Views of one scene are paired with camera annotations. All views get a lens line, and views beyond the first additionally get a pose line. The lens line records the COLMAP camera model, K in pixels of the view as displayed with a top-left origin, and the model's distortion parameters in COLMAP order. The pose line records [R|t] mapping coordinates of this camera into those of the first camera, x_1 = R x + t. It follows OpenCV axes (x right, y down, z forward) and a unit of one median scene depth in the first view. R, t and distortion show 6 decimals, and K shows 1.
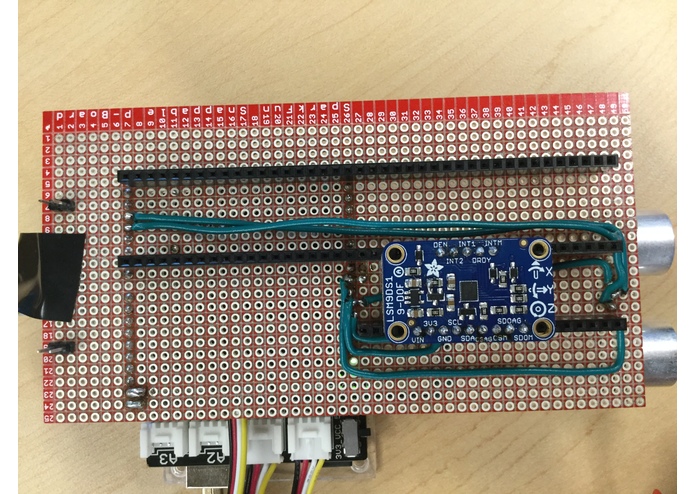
lens RADIAL K [[640.0, 0, 343.4], [0, 640.0, 249.4], [0, 0, 1]] dist [0.016591, -0.098685]
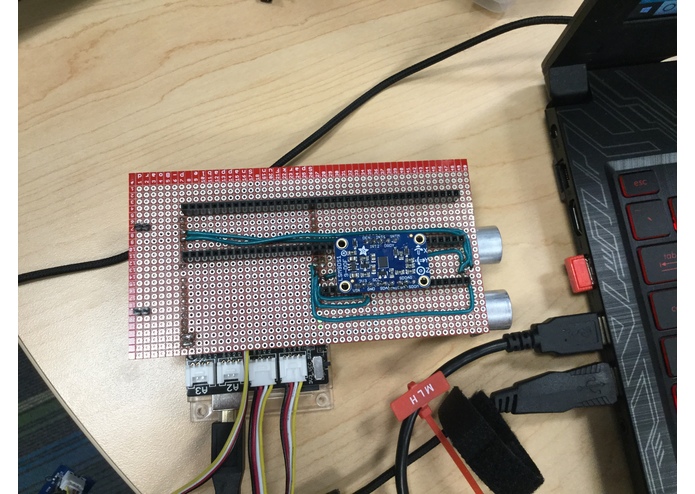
lens RADIAL K [[640.0, 0, 349.8], [0, 640.0, 242.3], [0, 0, 1]] dist [0.016591, -0.098685]
pose [[0.993184, -0.024253, 0.114003, -0.092924], [0.044234, 0.983366, -0.176168, 0.291156], [-0.107834, 0.180011, 0.977736, -0.694842]]
